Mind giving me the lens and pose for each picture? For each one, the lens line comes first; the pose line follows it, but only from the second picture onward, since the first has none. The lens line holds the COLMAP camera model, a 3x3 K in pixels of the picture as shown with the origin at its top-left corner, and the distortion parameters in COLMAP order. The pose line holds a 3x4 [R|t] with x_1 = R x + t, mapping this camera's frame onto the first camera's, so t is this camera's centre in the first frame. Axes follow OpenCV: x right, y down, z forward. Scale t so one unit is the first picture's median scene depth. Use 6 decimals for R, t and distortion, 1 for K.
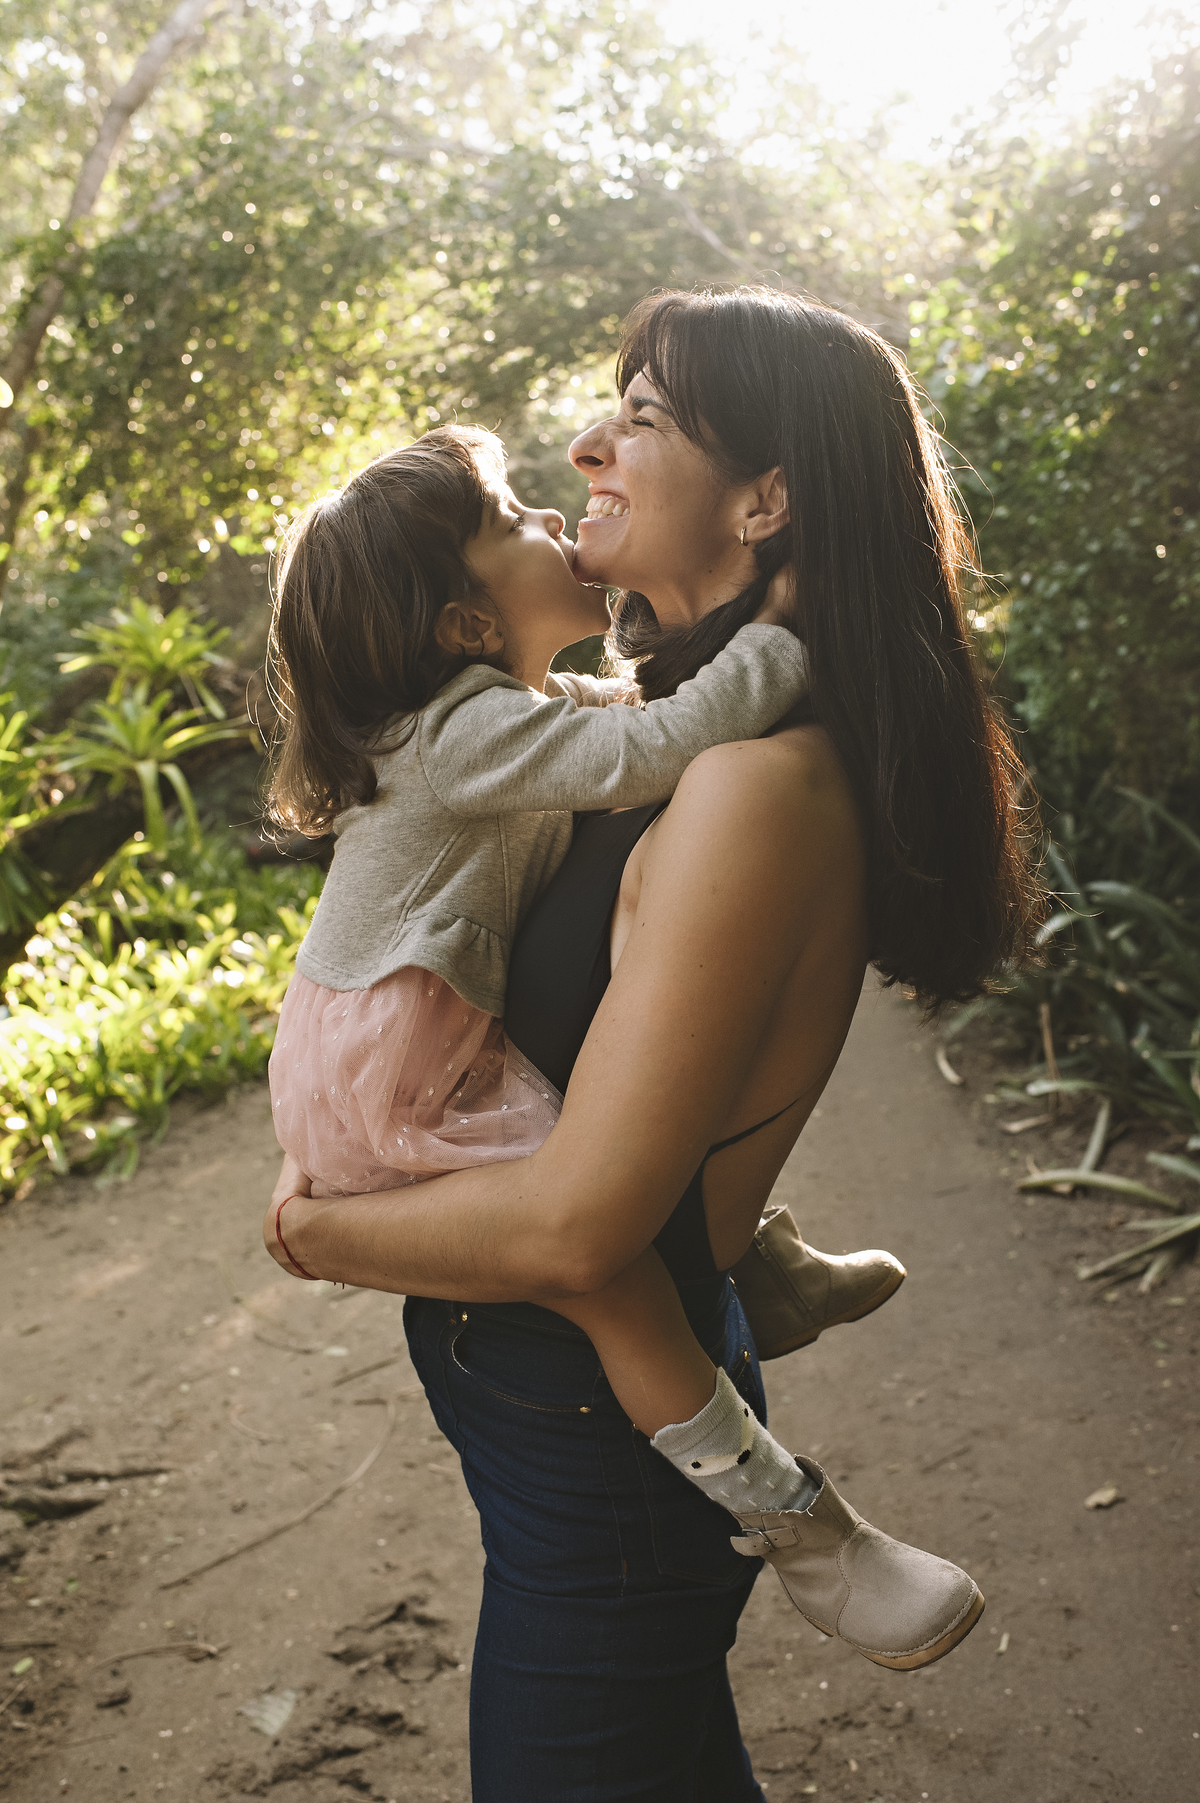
lens RADIAL K [[1801.7, 0, 600.0], [0, 1801.7, 901.5], [0, 0, 1]] dist [-0.113756, 0.116157]
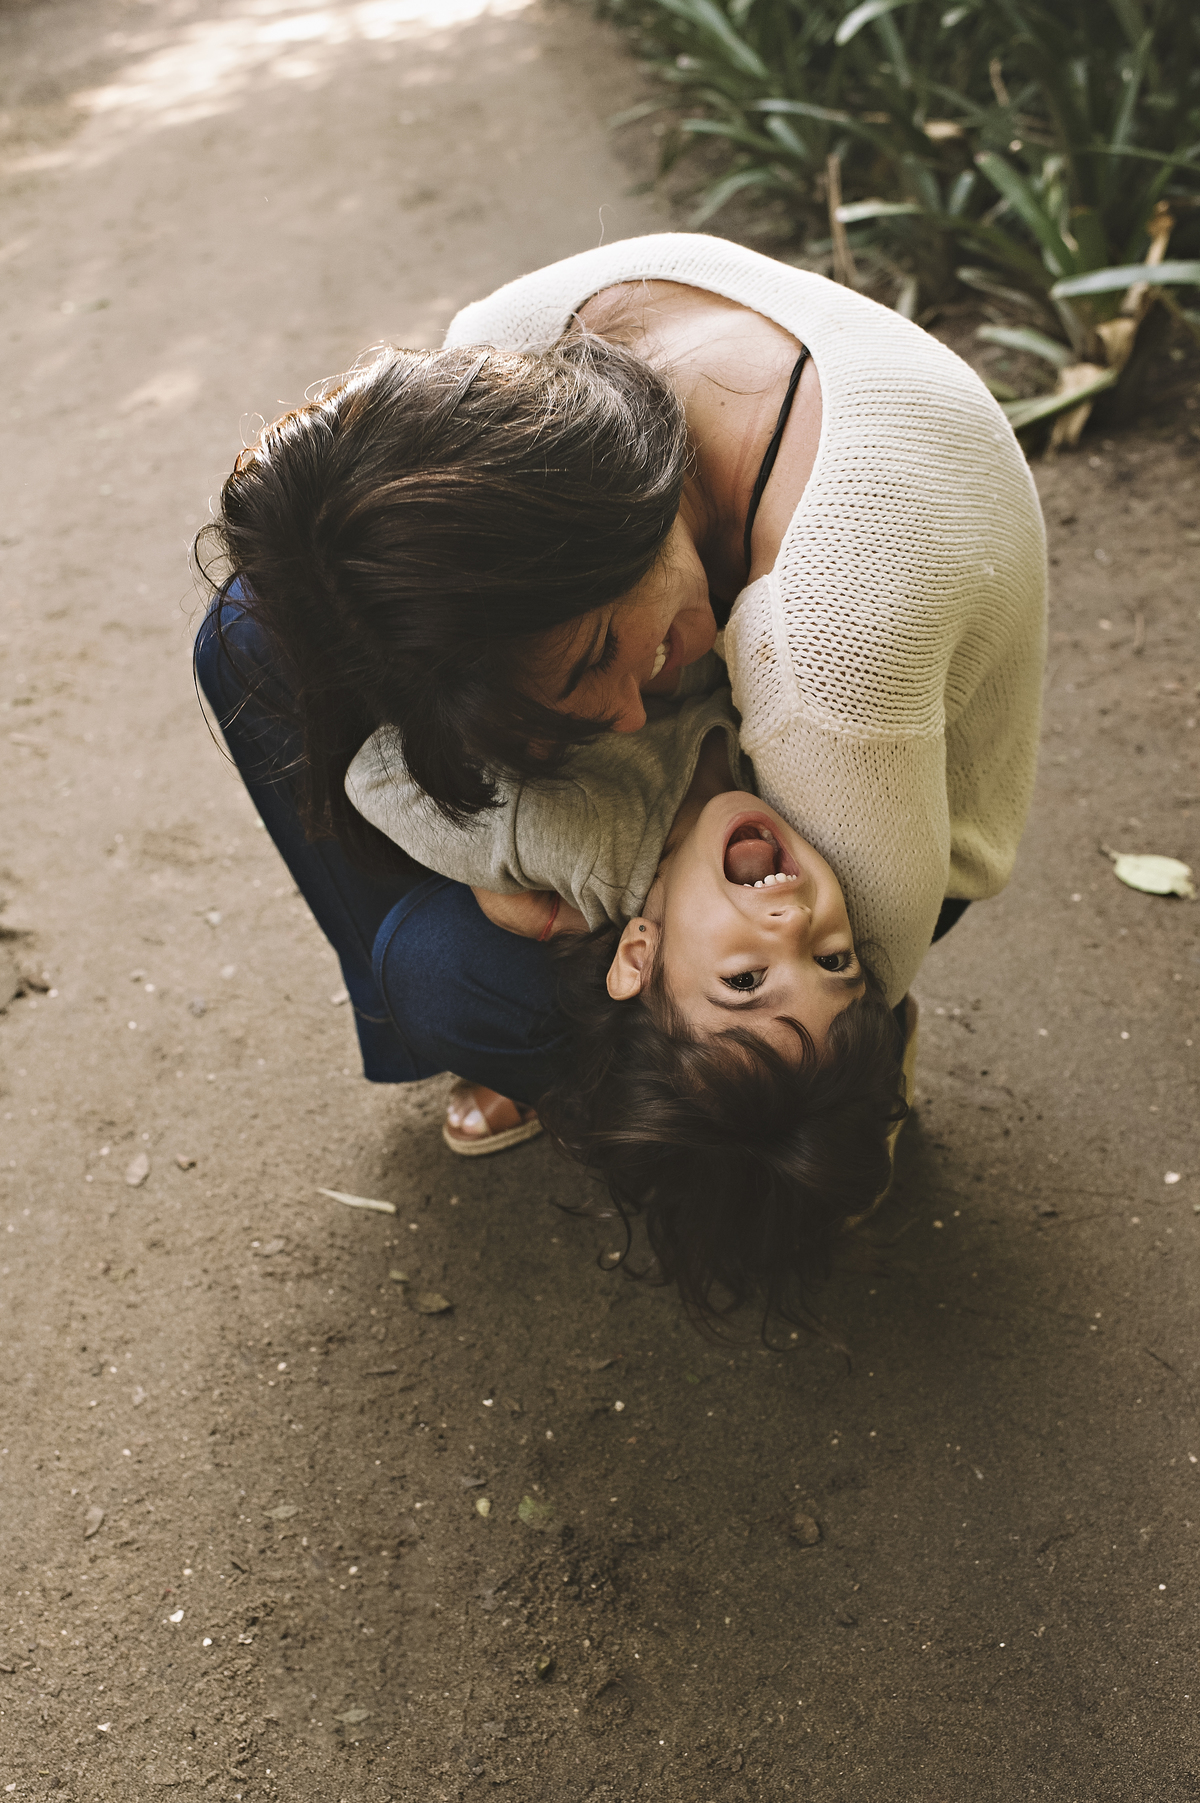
lens RADIAL K [[1950.8, 0, 546.4], [0, 1950.8, 944.1], [0, 0, 1]] dist [-0.113921, 0.113816]
pose [[0.989963, -0.042219, 0.134874, 0.005026], [-0.010115, 0.930724, 0.365583, 0.066387], [-0.140965, -0.363278, 0.920955, 0.138136]]
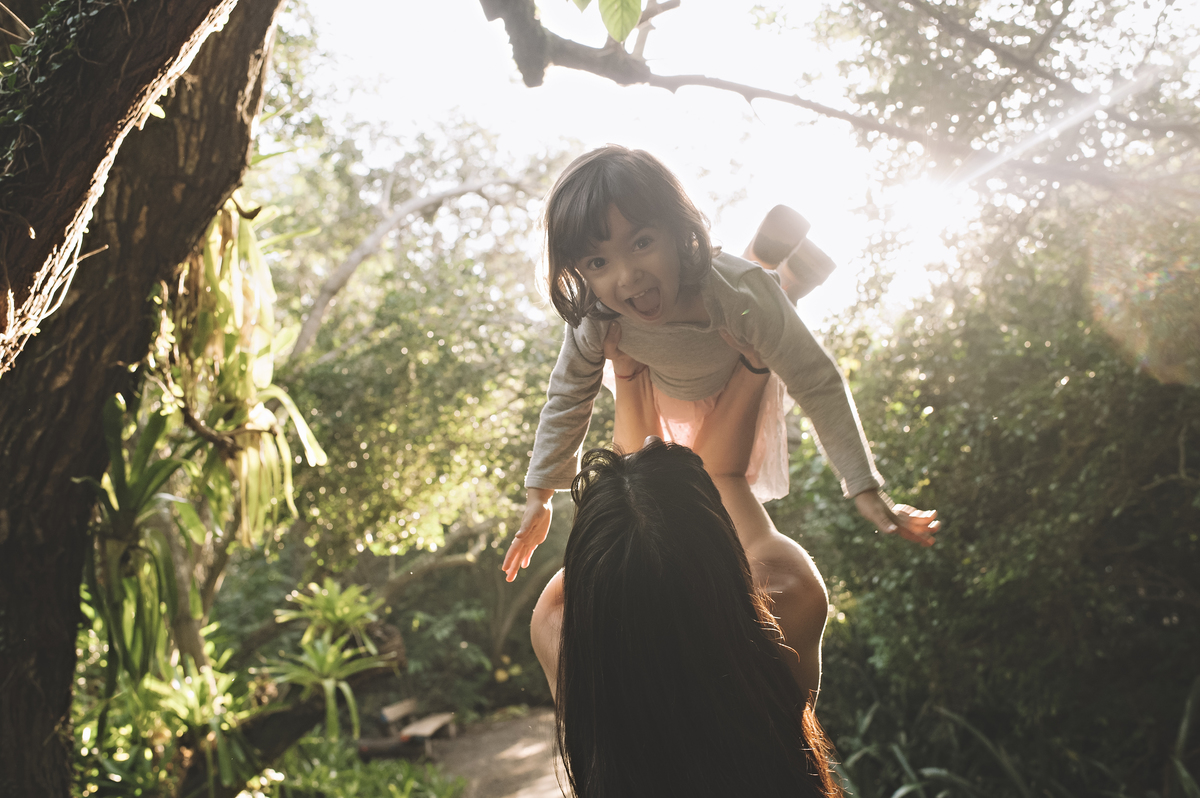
lens RADIAL K [[1199.1, 0, 600.0], [0, 1199.1, 399.0], [0, 0, 1]] dist [-0.113756, 0.116157]
pose [[0.999452, 0.029359, 0.015285, -0.036014], [-0.022833, 0.945851, -0.323798, 0.022778], [-0.023964, 0.323272, 0.946003, -0.090857]]
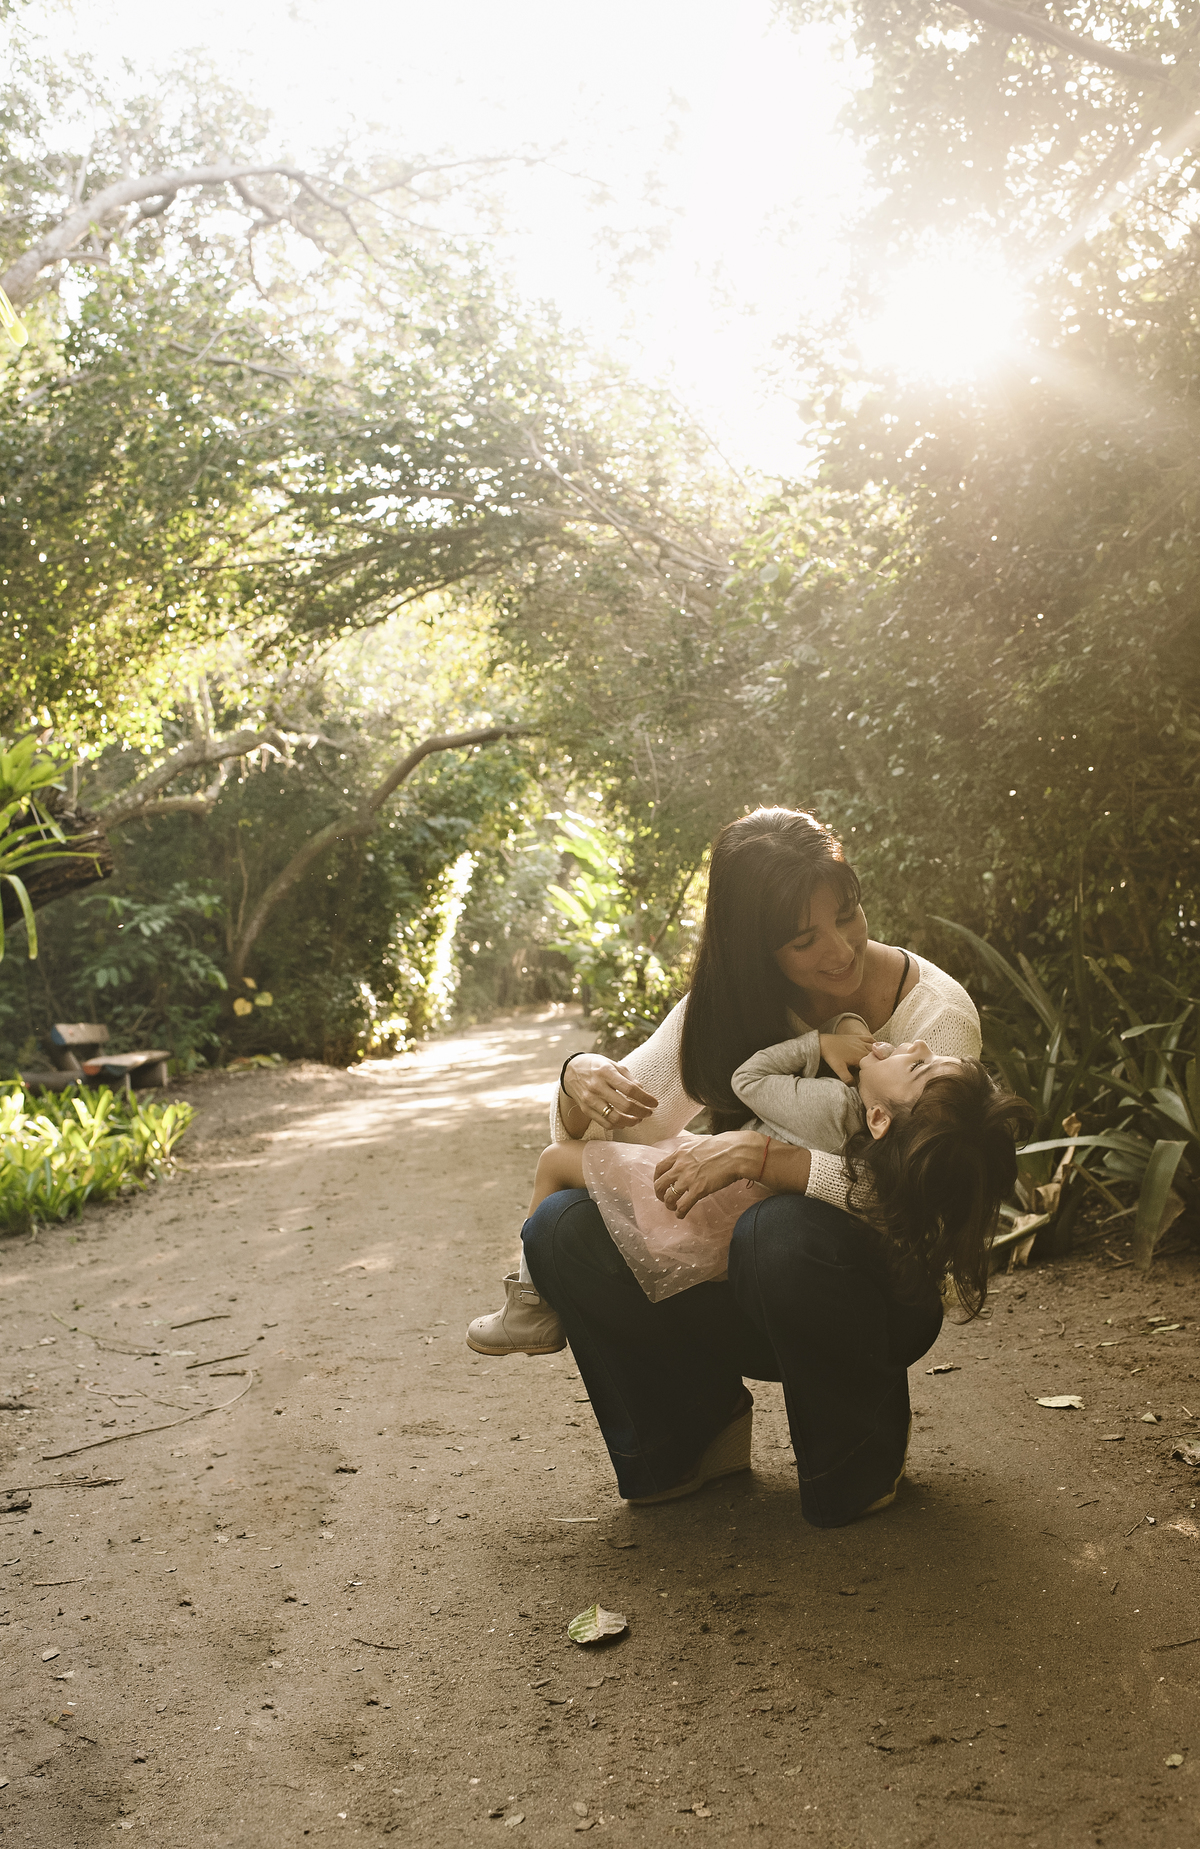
lens RADIAL K [[1917.4, 0, 624.1], [0, 1917.4, 949.2], [0, 0, 1]] dist [-0.116238, 0.123070]
pose [[0.988150, 0.062099, 0.140369, -0.048121], [-0.034935, 0.981494, -0.188280, 0.159642], [-0.149463, 0.181146, 0.972032, -0.087926]]
